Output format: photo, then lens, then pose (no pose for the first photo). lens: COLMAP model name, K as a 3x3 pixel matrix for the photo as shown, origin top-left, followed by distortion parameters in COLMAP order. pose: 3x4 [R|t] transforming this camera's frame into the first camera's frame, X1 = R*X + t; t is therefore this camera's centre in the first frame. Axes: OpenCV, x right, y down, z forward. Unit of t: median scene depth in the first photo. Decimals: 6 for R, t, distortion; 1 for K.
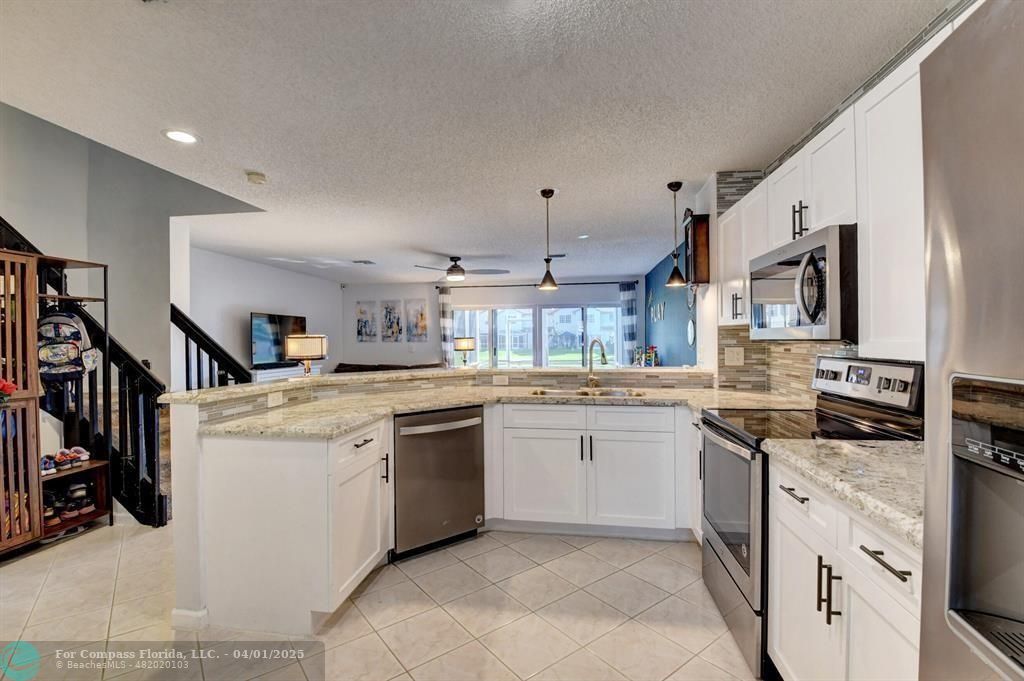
lens RADIAL K [[456.9, 0, 487.1], [0, 456.9, 343.4], [0, 0, 1]] dist [-0.016171, -0.008013]
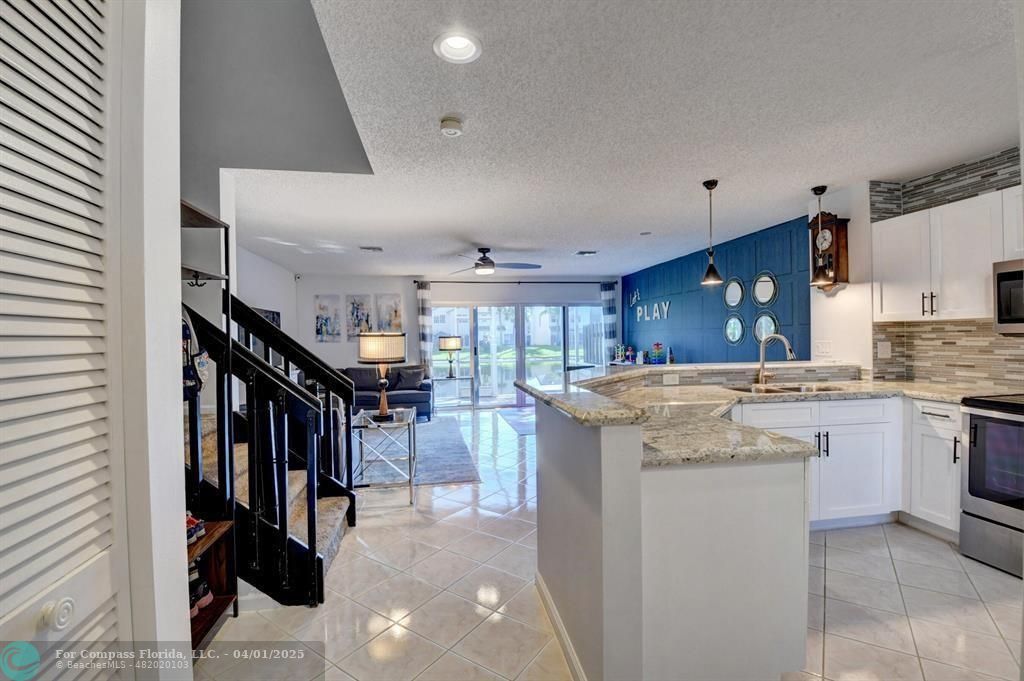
lens RADIAL K [[456.9, 0, 490.1], [0, 456.9, 341.5], [0, 0, 1]] dist [-0.016171, -0.008013]
pose [[0.953443, -0.007919, 0.301469, -0.260940], [0.009268, 0.999952, -0.003045, 0.001078], [-0.301430, 0.005697, 0.953471, 0.094885]]
